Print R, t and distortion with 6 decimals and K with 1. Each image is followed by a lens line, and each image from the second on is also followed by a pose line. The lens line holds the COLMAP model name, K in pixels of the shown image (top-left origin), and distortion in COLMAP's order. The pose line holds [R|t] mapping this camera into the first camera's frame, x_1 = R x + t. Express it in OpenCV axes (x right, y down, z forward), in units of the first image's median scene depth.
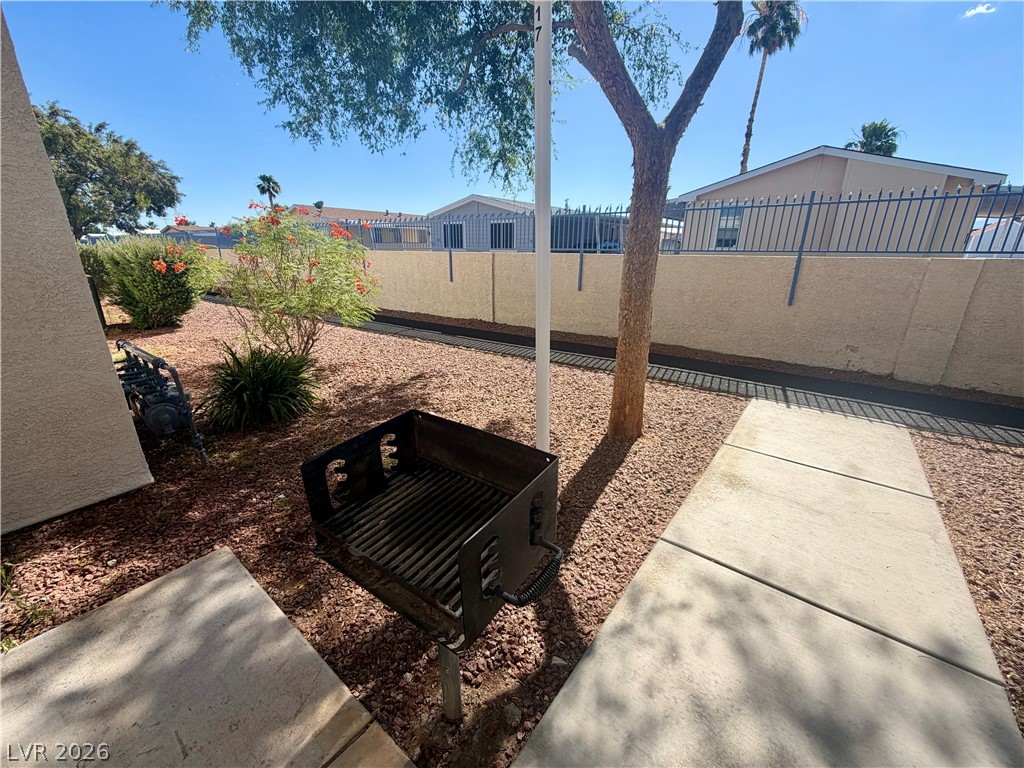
lens RADIAL K [[414.8, 0, 512.0], [0, 414.8, 384.0], [0, 0, 1]] dist [0.000361, 0.000026]
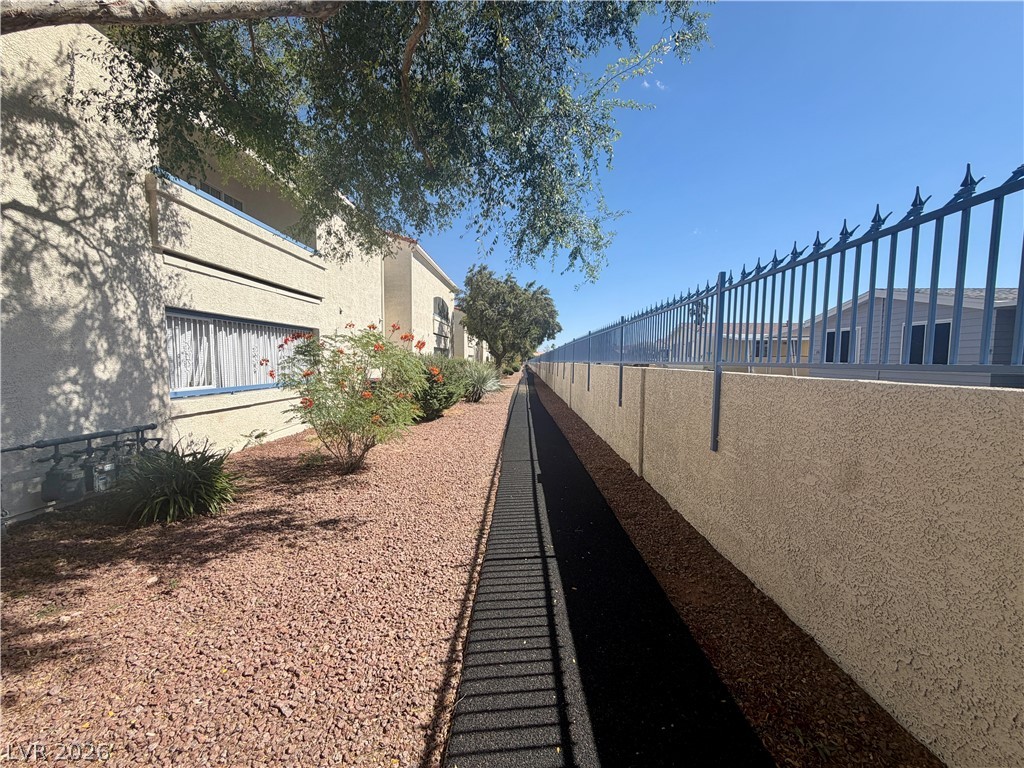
lens RADIAL K [[414.8, 0, 512.0], [0, 414.8, 384.0], [0, 0, 1]] dist [0.000361, 0.000026]
pose [[0.585527, 0.047996, -0.809231, 0.534937], [-0.268751, 0.953284, -0.137918, -0.232391], [0.764807, 0.298237, 0.571073, 0.737079]]
